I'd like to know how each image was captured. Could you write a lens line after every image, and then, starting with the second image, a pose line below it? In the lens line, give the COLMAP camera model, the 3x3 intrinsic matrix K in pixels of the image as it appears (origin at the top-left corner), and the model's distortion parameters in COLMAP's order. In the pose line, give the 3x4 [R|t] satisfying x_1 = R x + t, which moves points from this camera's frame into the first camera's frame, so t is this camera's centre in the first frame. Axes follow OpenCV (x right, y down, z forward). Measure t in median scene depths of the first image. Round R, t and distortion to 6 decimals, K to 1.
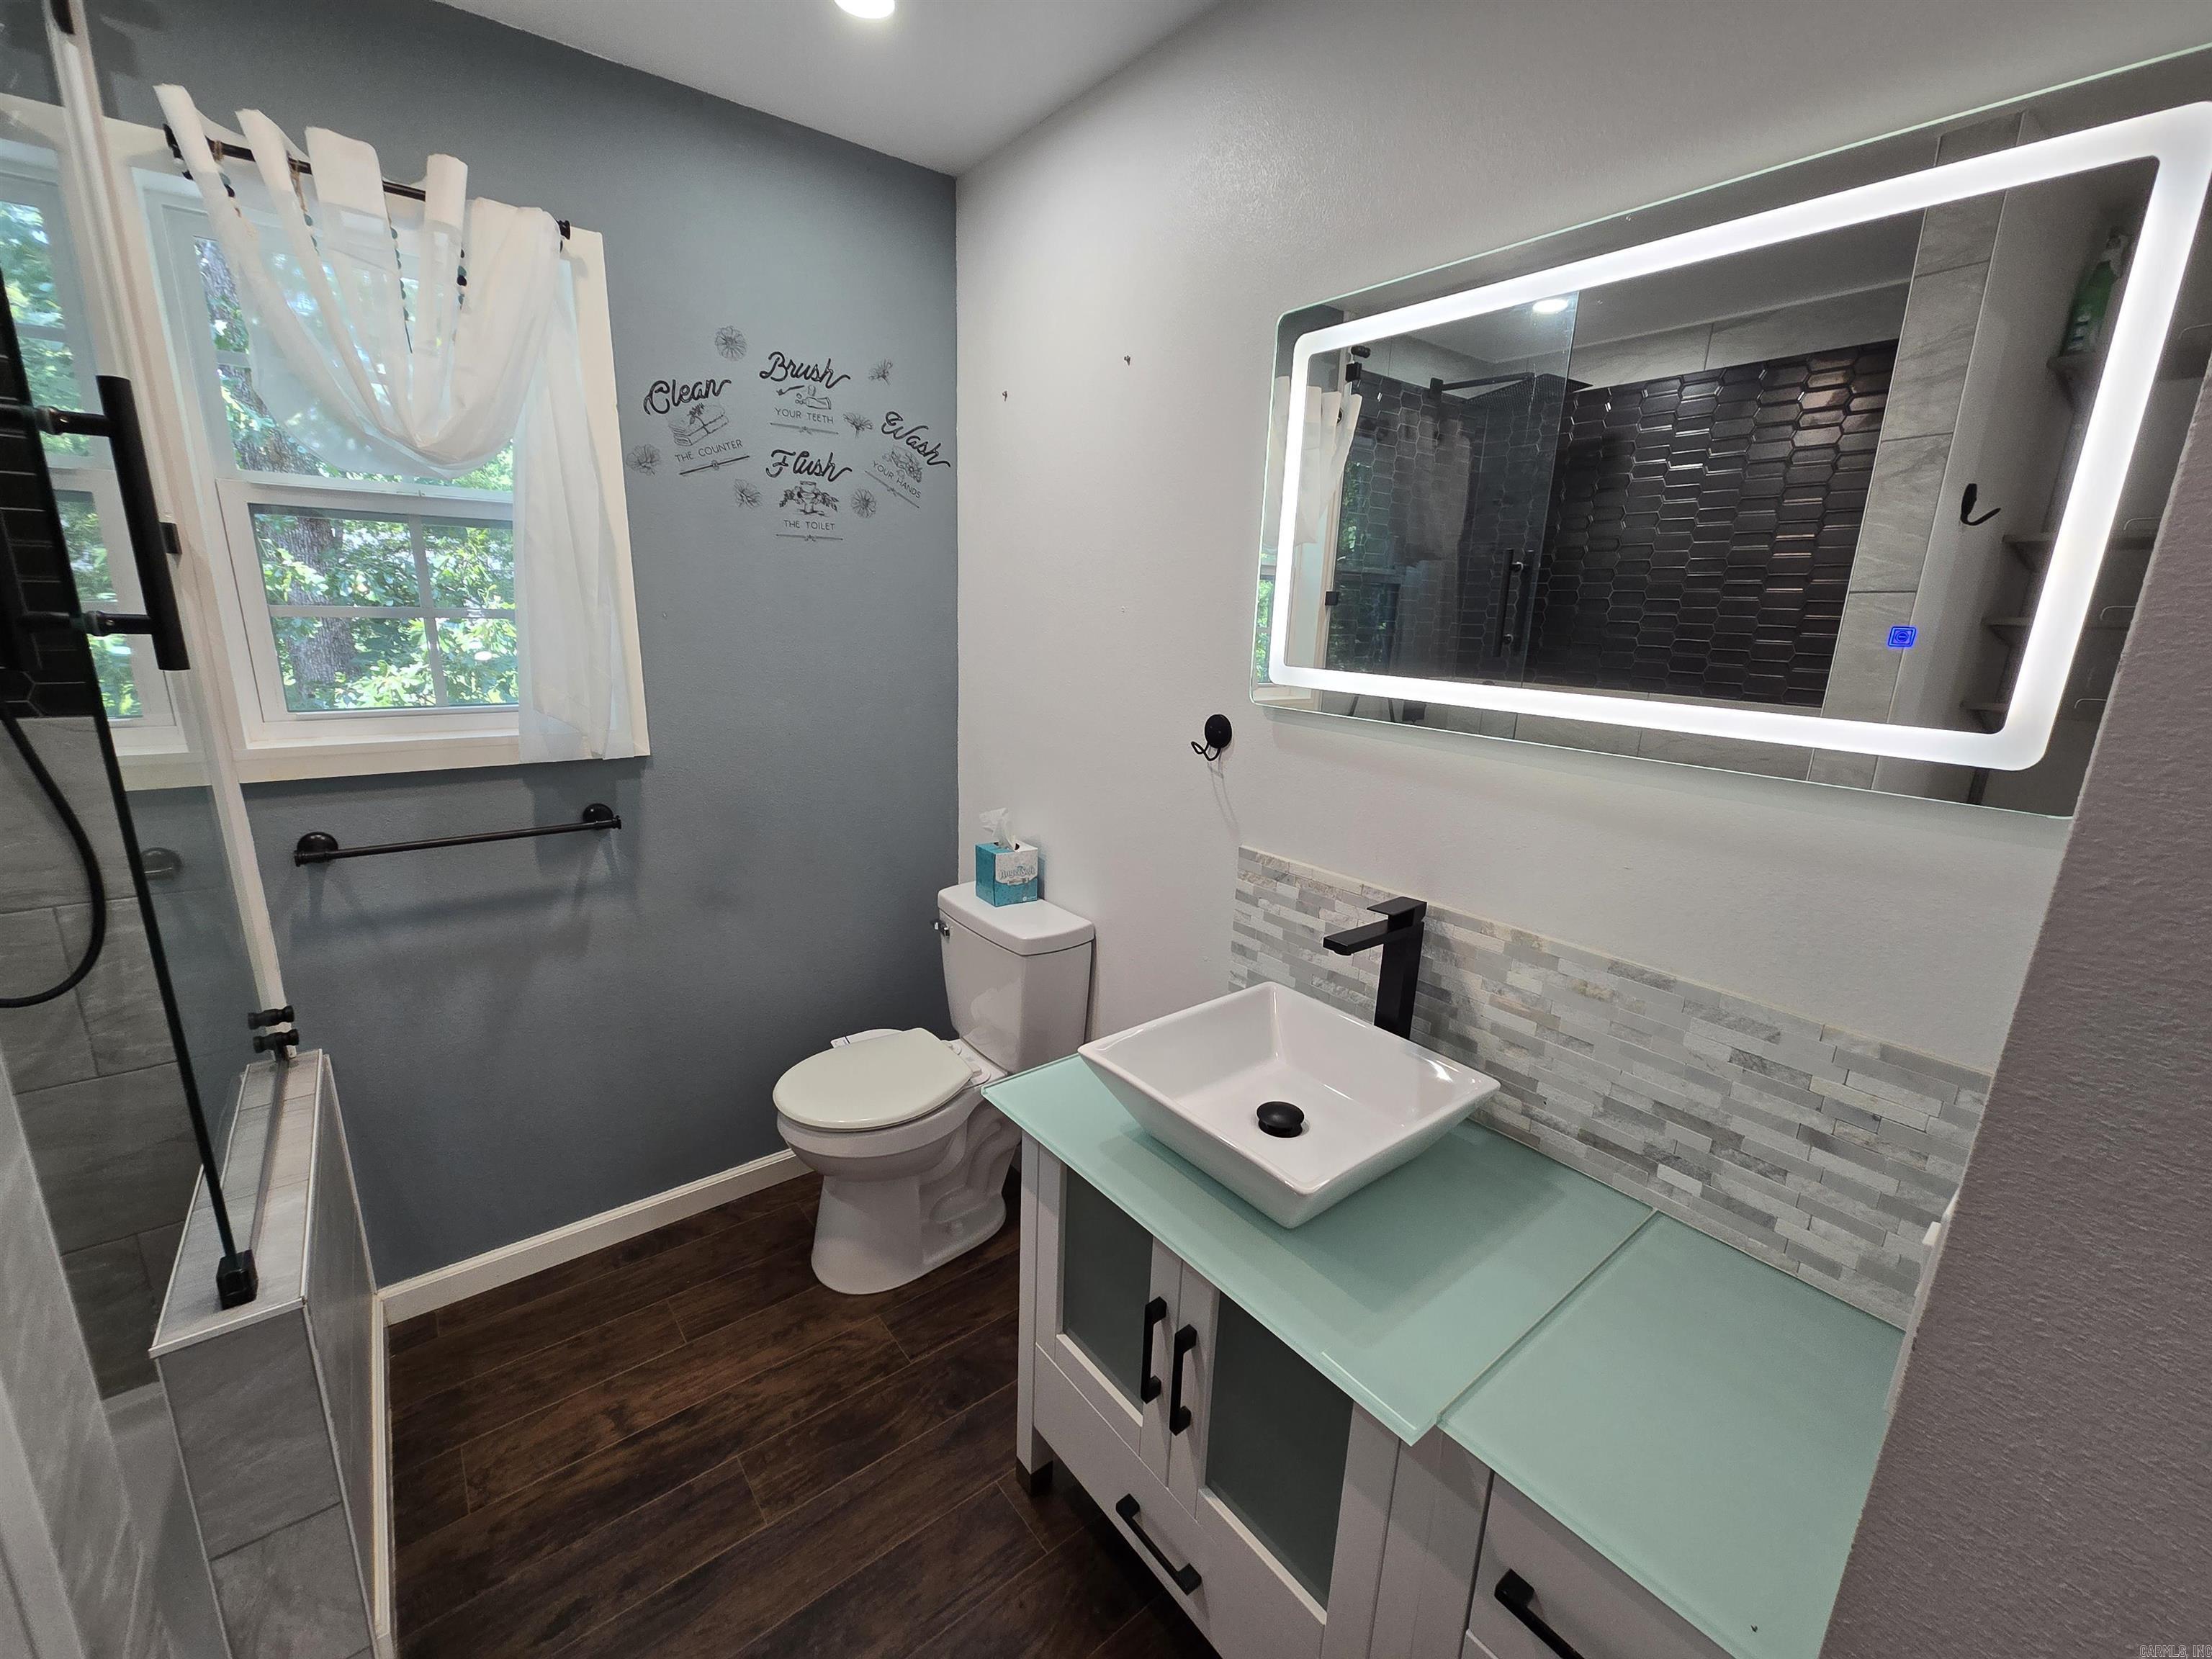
lens RADIAL K [[906.4, 0, 1111.2], [0, 906.4, 838.4], [0, 0, 1]] dist [-0.002368, 0.001768]
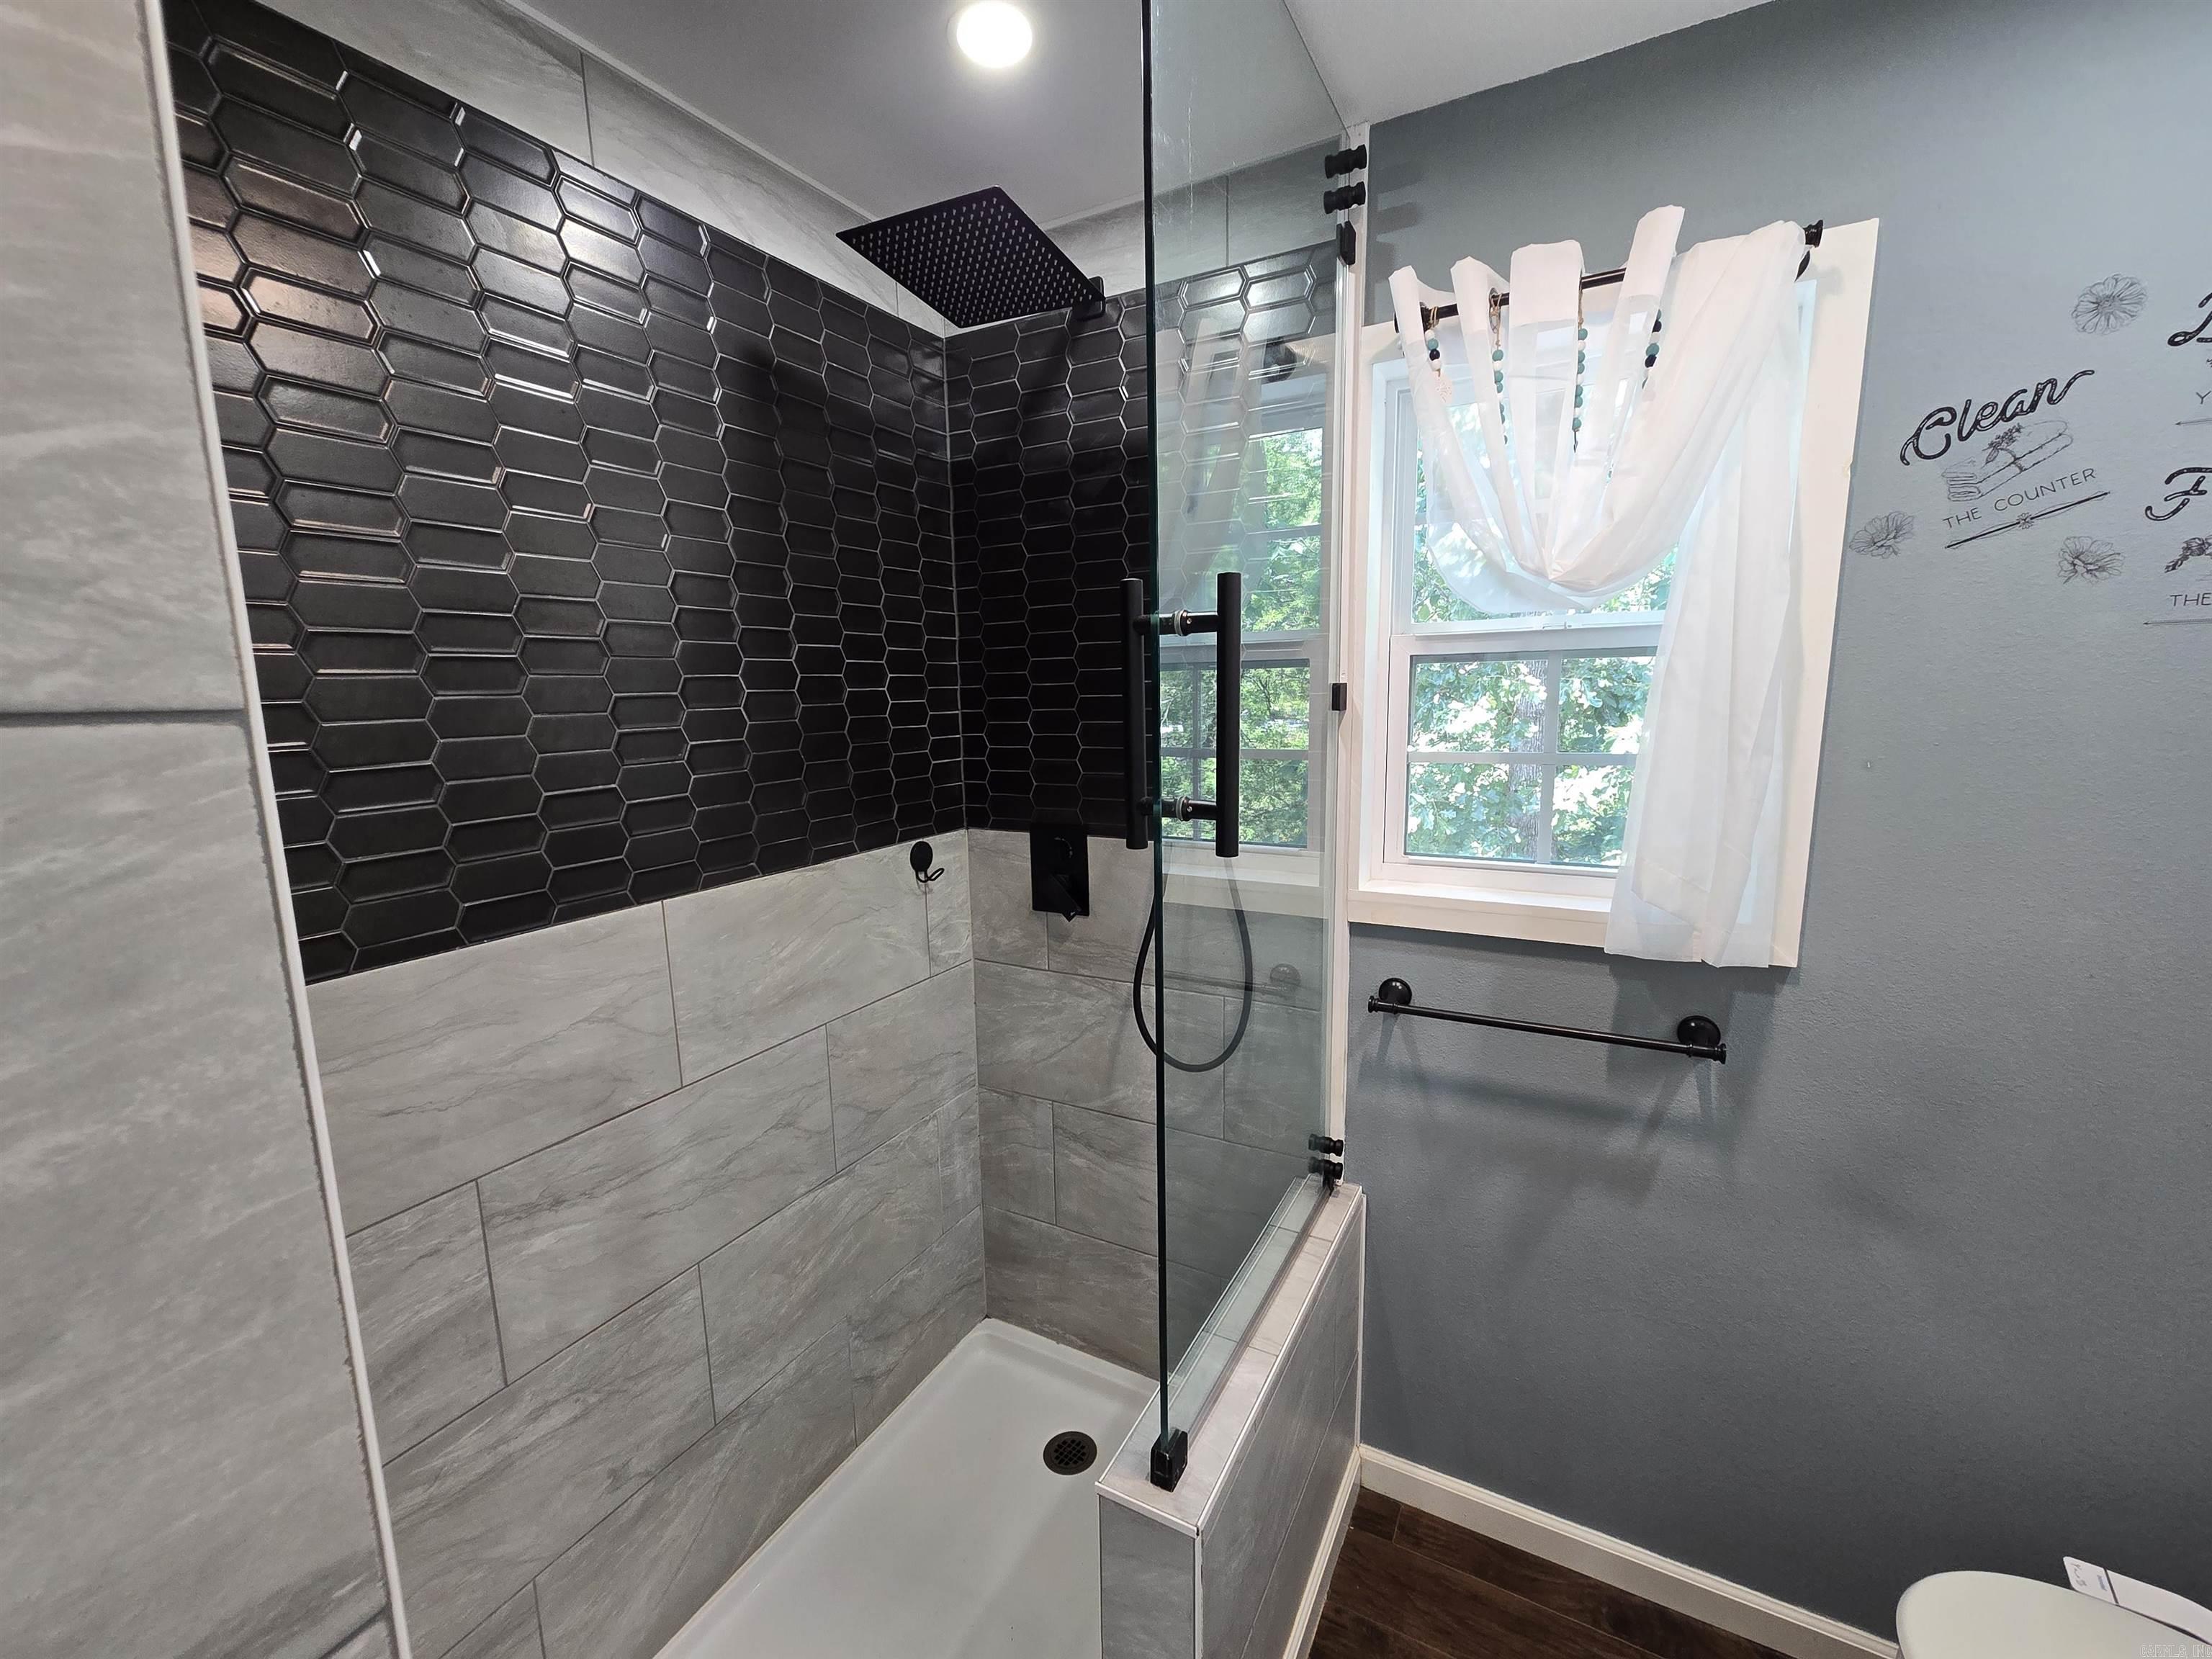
lens RADIAL K [[906.4, 0, 1101.0], [0, 906.4, 834.4], [0, 0, 1]] dist [-0.002368, 0.001768]
pose [[0.379978, 0.111273, -0.918278, -0.111904], [-0.197024, 0.979693, 0.037188, -0.128851], [0.903769, 0.166793, 0.394185, 0.287138]]
